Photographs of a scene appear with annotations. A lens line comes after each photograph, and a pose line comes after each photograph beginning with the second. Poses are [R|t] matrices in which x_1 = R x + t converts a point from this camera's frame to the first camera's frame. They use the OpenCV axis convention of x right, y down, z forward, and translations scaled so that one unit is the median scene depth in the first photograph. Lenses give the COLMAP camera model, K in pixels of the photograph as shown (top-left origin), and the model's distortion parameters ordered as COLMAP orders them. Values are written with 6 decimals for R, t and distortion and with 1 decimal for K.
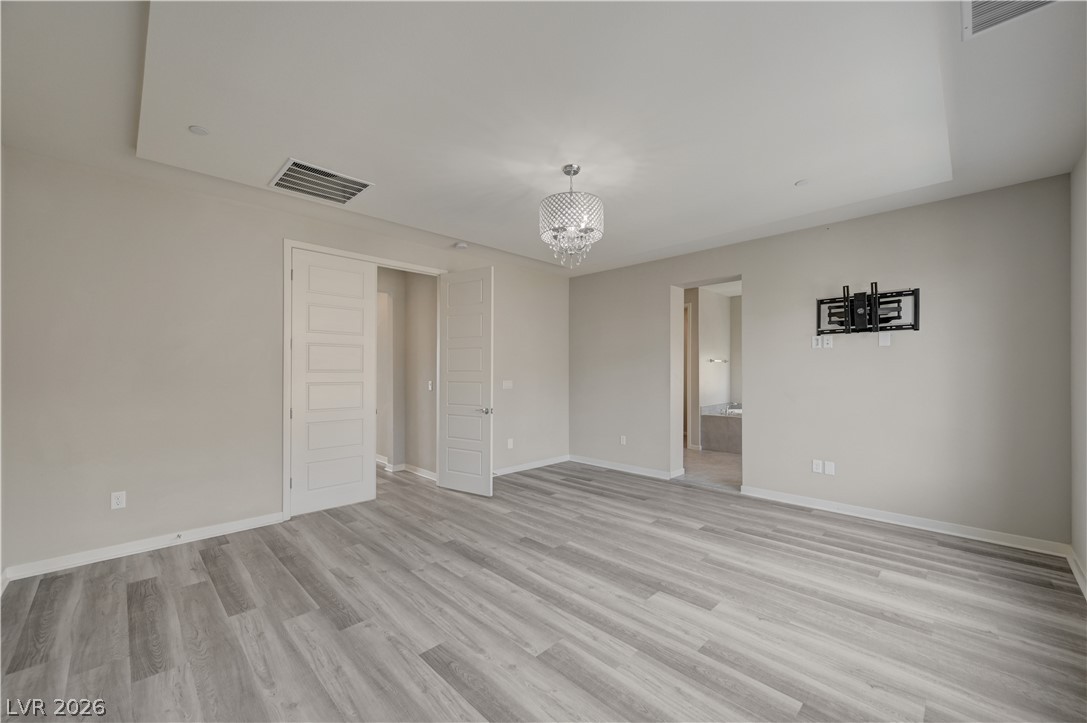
lens RADIAL K [[427.0, 0, 547.7], [0, 427.0, 369.3], [0, 0, 1]] dist [0.001711, 0.000409]
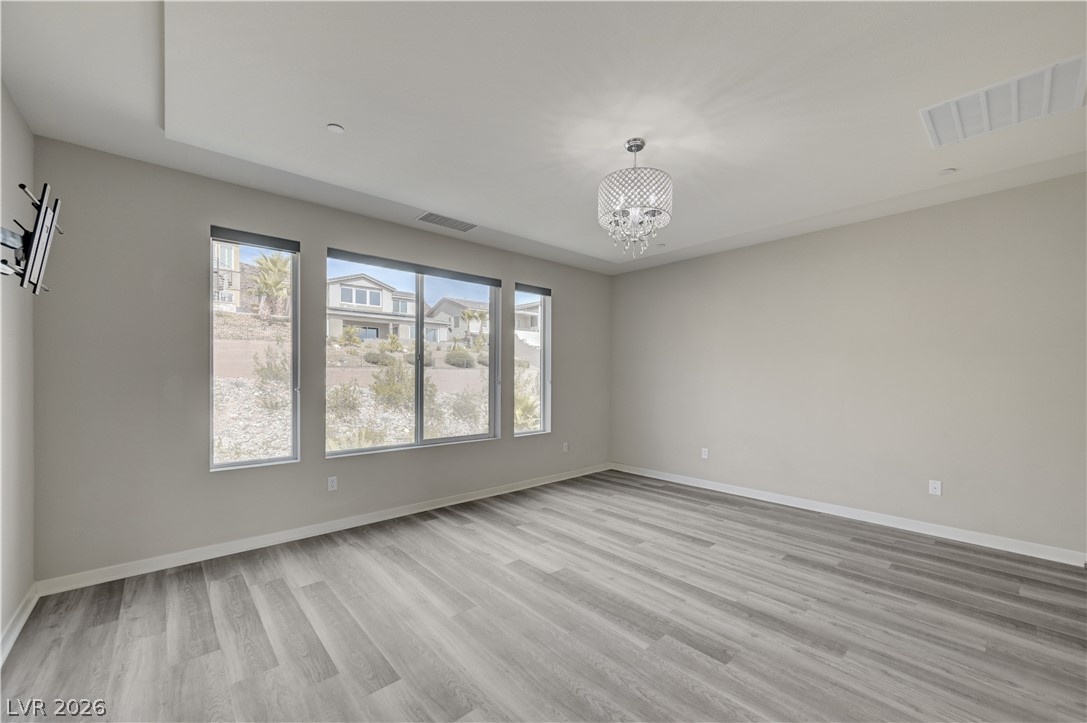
lens RADIAL K [[429.1, 0, 546.9], [0, 429.1, 377.8], [0, 0, 1]] dist [0.002497, 0.000517]
pose [[-0.998173, -0.000140, 0.060423, 0.179704], [0.000046, 0.999995, 0.003077, 0.008396], [-0.060423, 0.003075, -0.998168, 1.880813]]
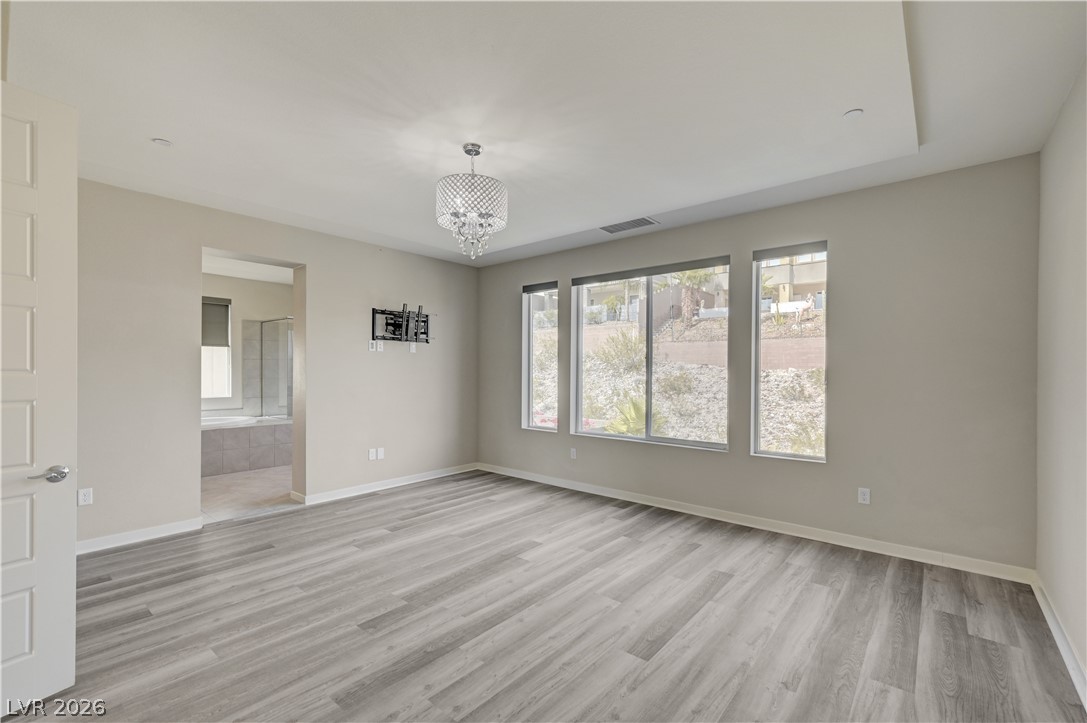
lens RADIAL K [[466.8, 0, 549.4], [0, 466.8, 370.2], [0, 0, 1]] dist [0.002664, 0.000001]
pose [[-0.085443, 0.001552, 0.996342, -0.936346], [-0.007405, 0.999970, -0.002193, 0.001382], [-0.996316, -0.007566, -0.085429, 0.913887]]
